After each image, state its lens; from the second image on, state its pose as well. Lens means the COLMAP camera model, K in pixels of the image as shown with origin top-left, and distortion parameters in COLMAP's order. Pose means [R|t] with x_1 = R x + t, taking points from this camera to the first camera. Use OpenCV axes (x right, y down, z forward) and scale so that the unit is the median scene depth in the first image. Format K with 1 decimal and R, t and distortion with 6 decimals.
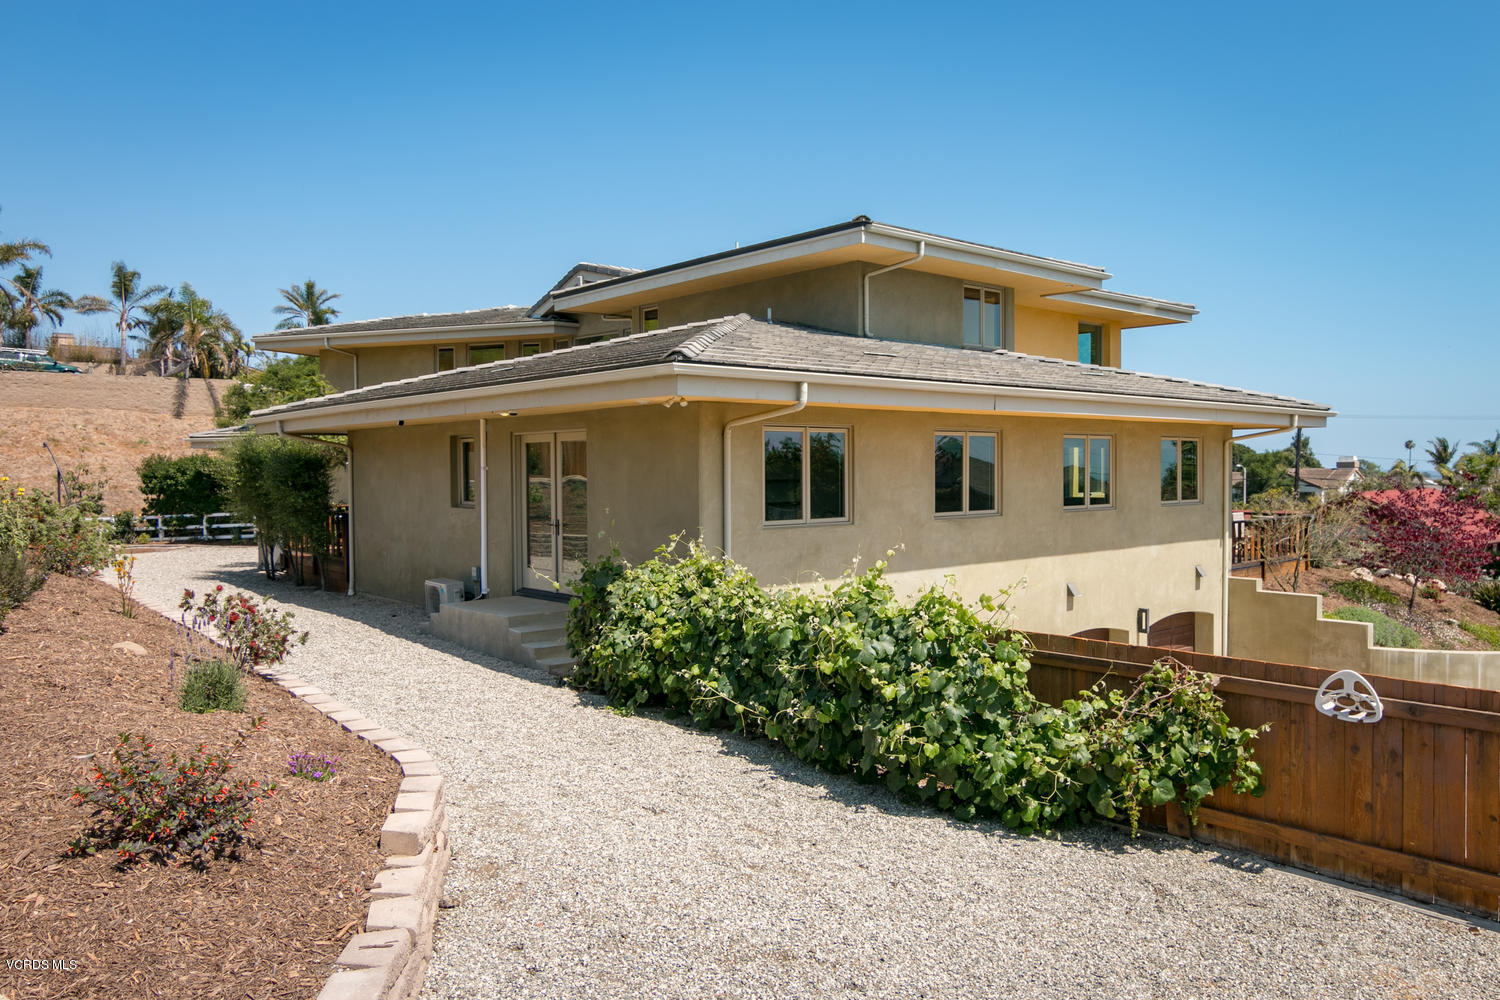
lens RADIAL K [[1066.2, 0, 775.4], [0, 1066.2, 498.6], [0, 0, 1]] dist [-0.000957, -0.000779]
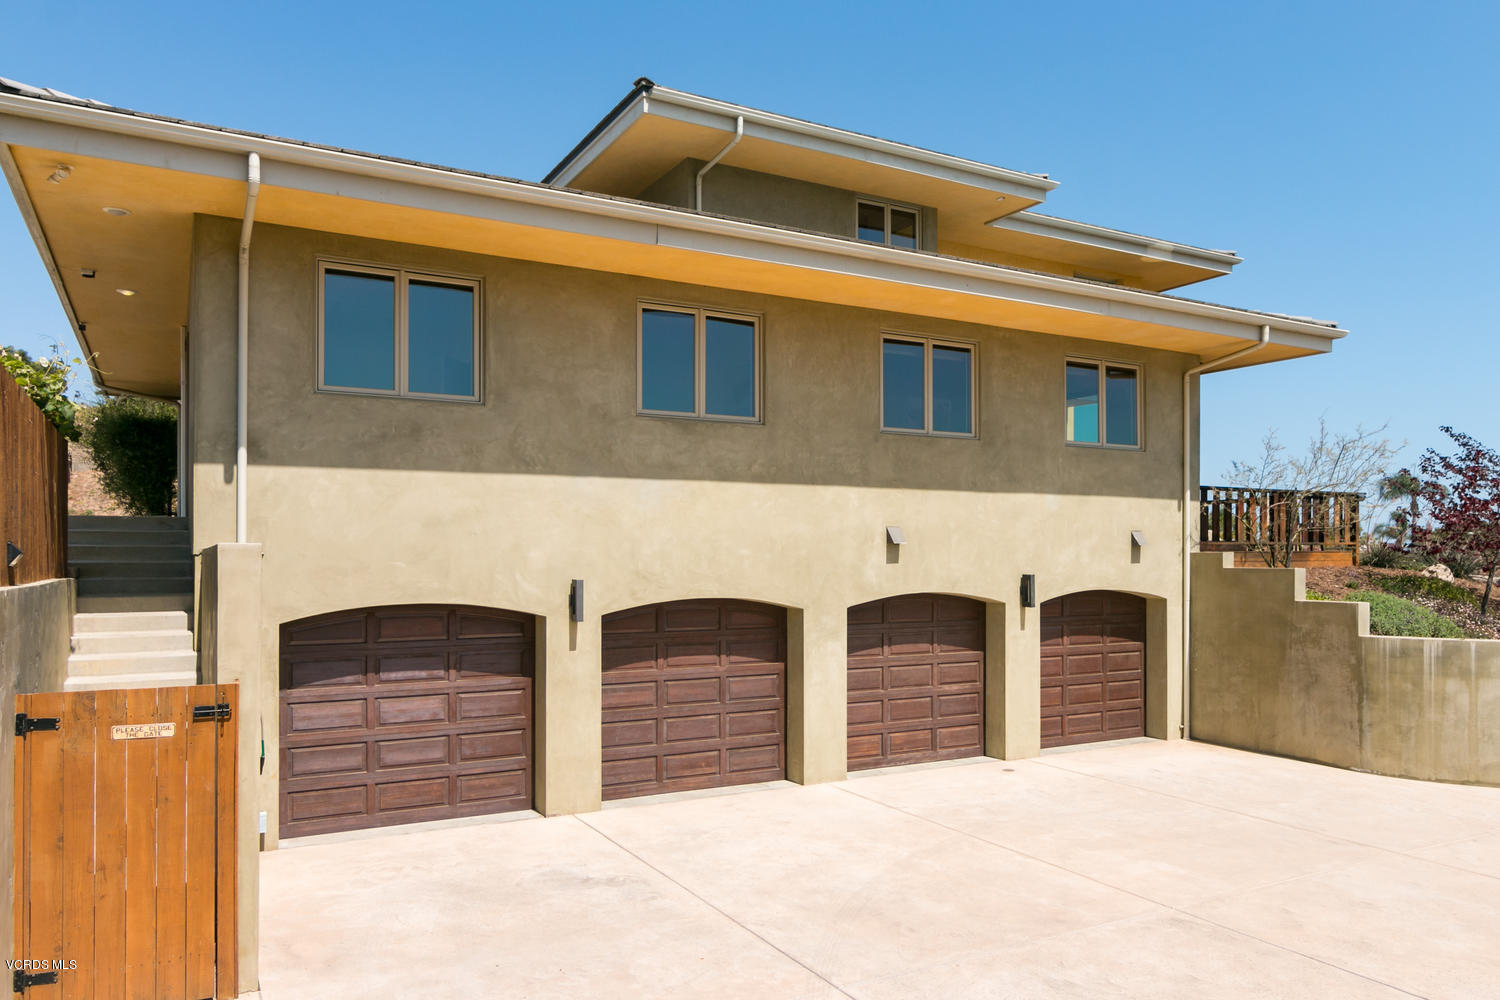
lens RADIAL K [[1056.5, 0, 755.2], [0, 1056.5, 544.9], [0, 0, 1]] dist [-0.001831, -0.001186]
pose [[0.977788, 0.004014, -0.209560, 0.316143], [-0.011223, 0.999385, -0.033223, 0.110167], [0.209298, 0.034837, 0.977231, 0.225924]]
